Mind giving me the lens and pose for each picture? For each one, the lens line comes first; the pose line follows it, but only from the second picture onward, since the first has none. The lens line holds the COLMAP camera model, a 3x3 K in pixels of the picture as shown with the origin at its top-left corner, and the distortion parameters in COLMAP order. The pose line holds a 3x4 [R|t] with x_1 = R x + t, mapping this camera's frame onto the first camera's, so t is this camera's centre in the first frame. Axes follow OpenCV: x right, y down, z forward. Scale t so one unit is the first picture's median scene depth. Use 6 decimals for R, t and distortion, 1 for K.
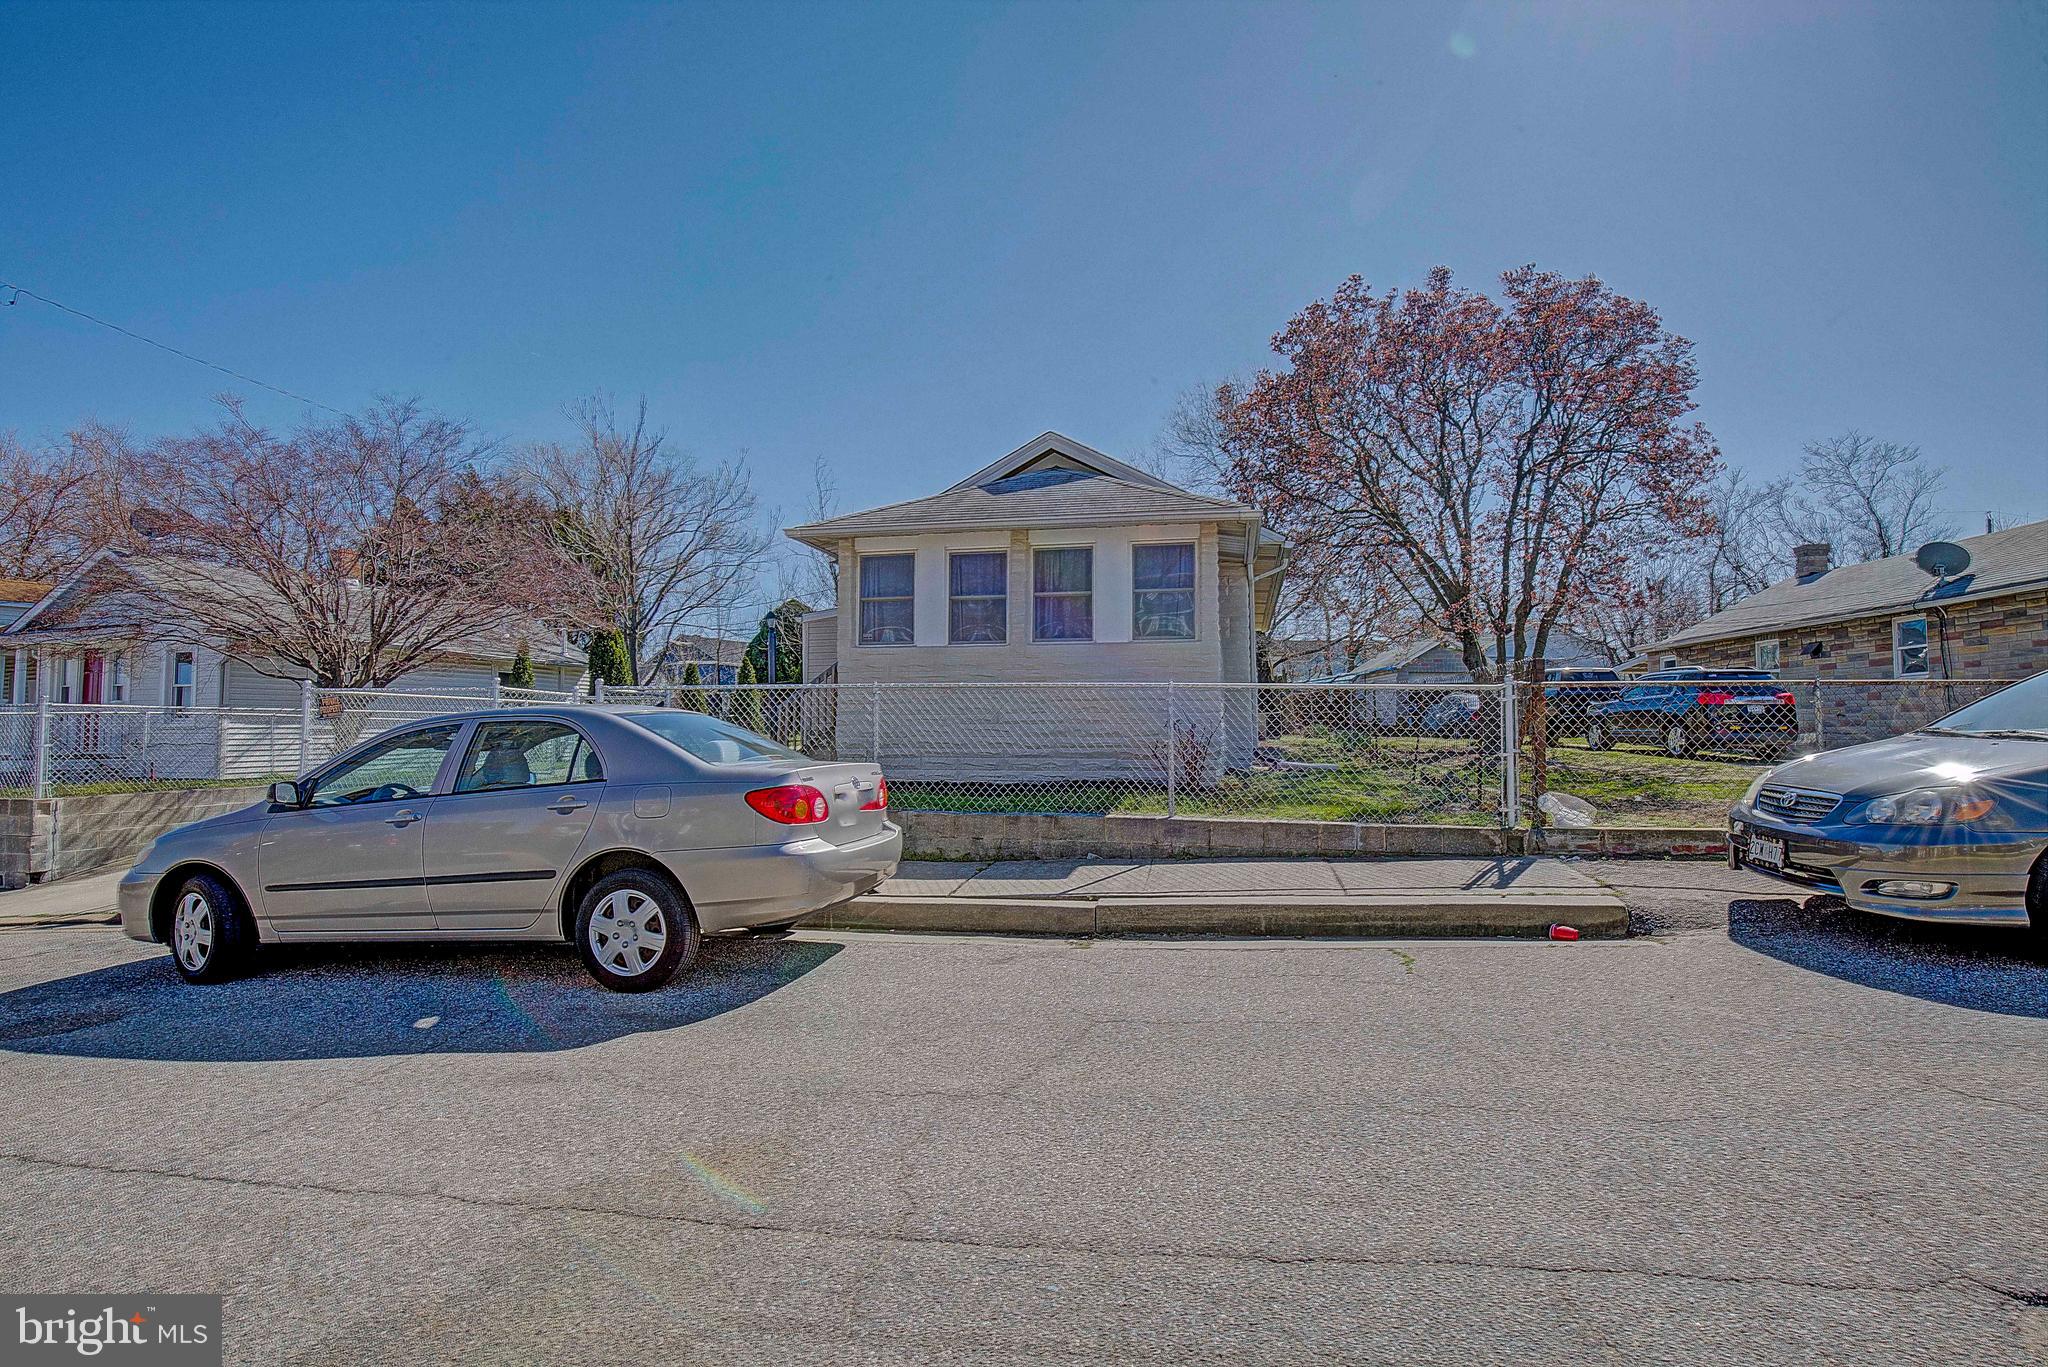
lens RADIAL K [[983.3, 0, 1027.5], [0, 983.3, 687.7], [0, 0, 1]] dist [-0.003069, -0.000299]
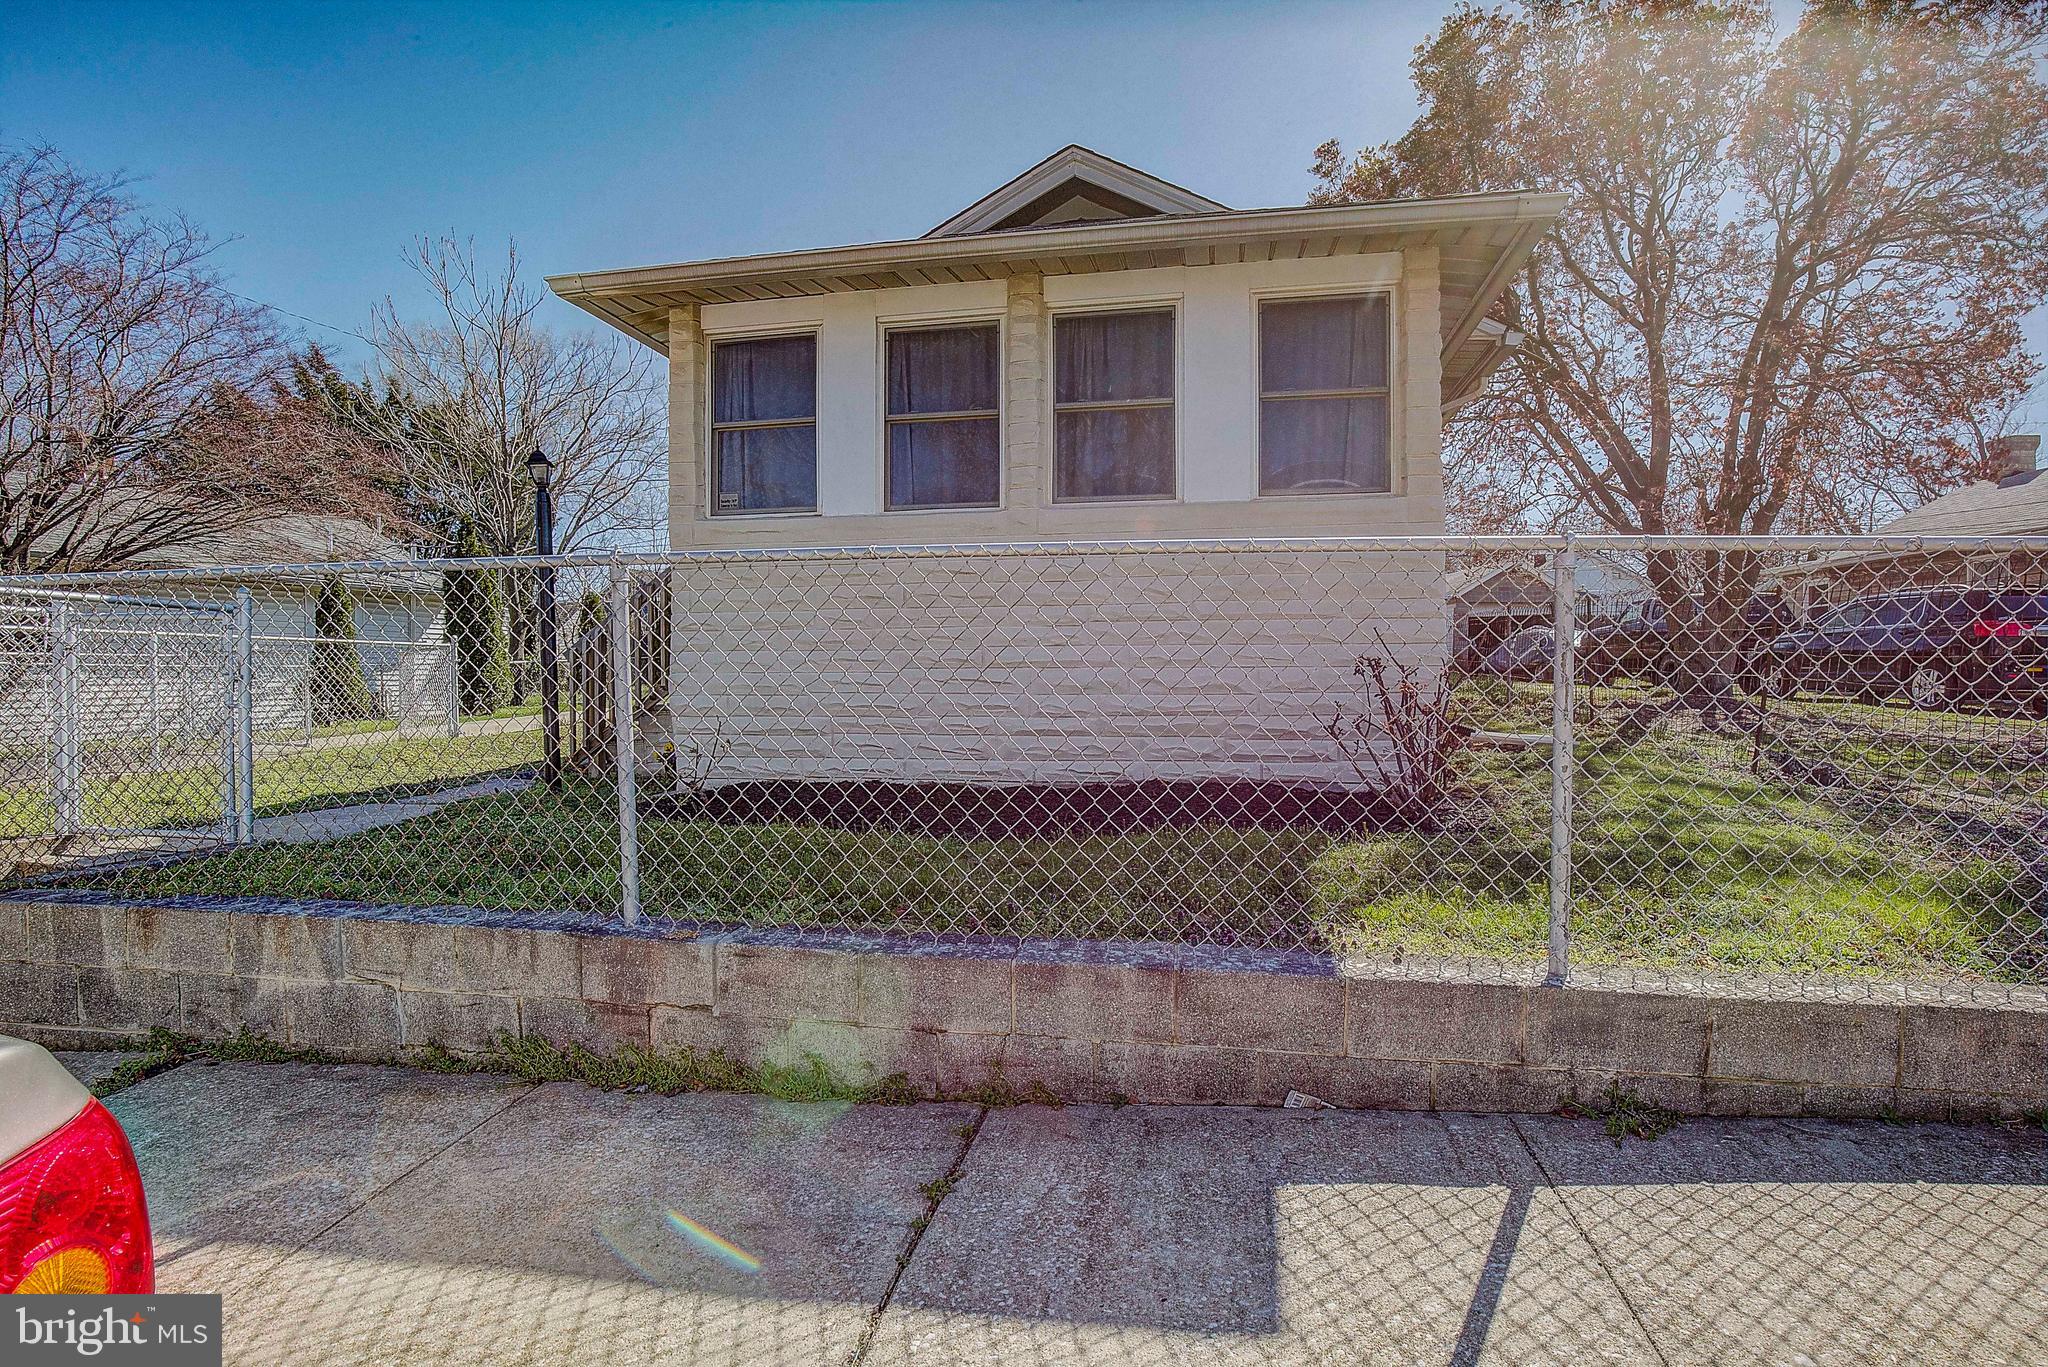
lens RADIAL K [[983.3, 0, 1020.6], [0, 983.3, 677.6], [0, 0, 1]] dist [-0.003069, -0.000299]
pose [[0.999847, -0.002440, 0.017323, -0.019262], [0.001590, 0.998800, 0.048958, 0.017271], [-0.017422, -0.048923, 0.998651, 0.500075]]
